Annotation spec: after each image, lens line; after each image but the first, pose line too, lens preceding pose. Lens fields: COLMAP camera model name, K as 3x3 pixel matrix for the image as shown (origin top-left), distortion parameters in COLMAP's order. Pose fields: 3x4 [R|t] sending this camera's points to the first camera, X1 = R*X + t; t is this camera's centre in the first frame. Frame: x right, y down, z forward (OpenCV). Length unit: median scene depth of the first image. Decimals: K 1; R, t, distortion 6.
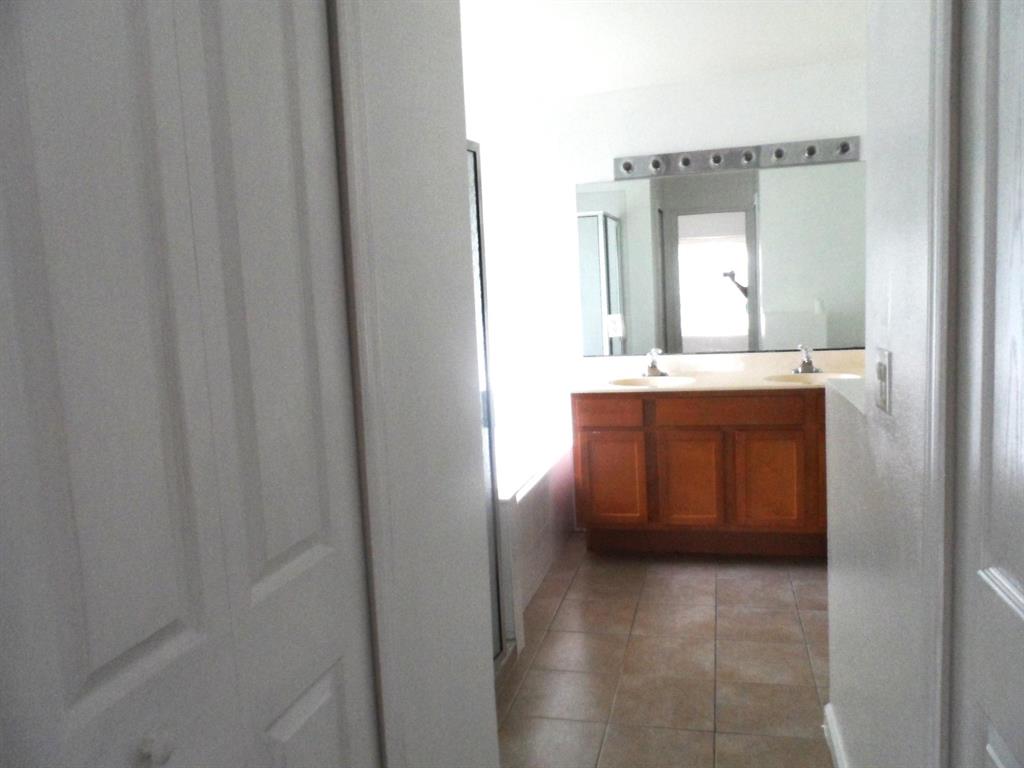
lens RADIAL K [[790.1, 0, 512.0], [0, 790.1, 384.0], [0, 0, 1]] dist [-0.033815, 0.009278]
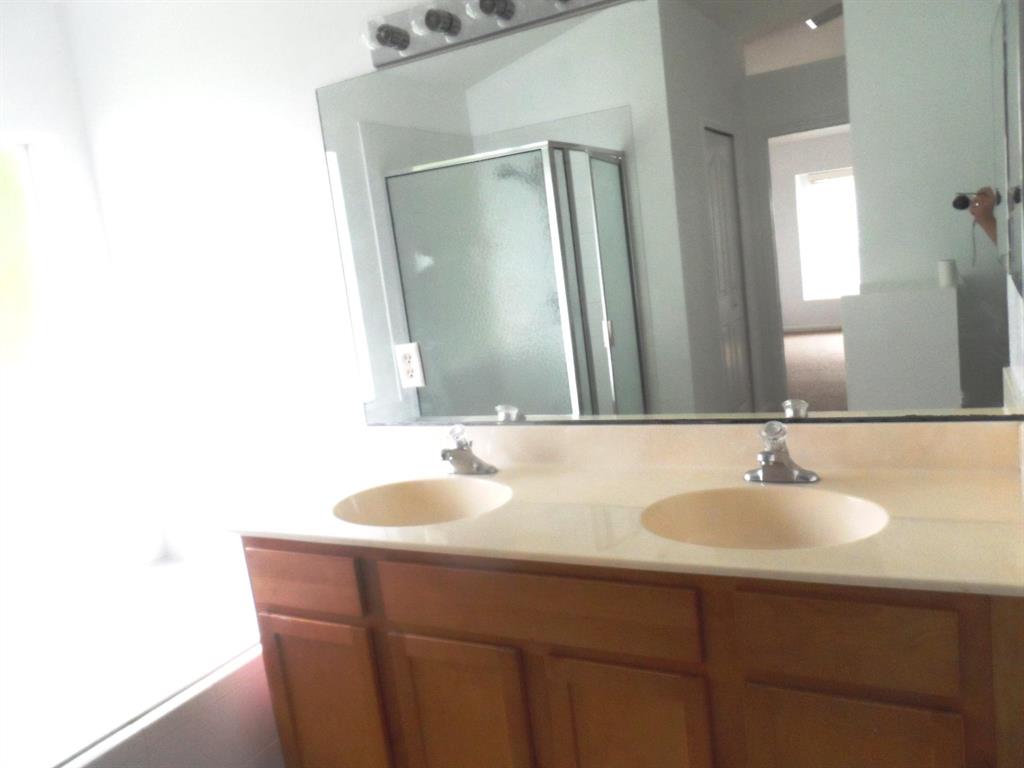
lens RADIAL K [[790.1, 0, 512.0], [0, 790.1, 384.0], [0, 0, 1]] dist [-0.033815, 0.009278]
pose [[0.966103, -0.031471, -0.256232, 0.328056], [0.045109, 0.997851, 0.047525, -0.084840], [0.254185, -0.057472, 0.965446, 0.544481]]
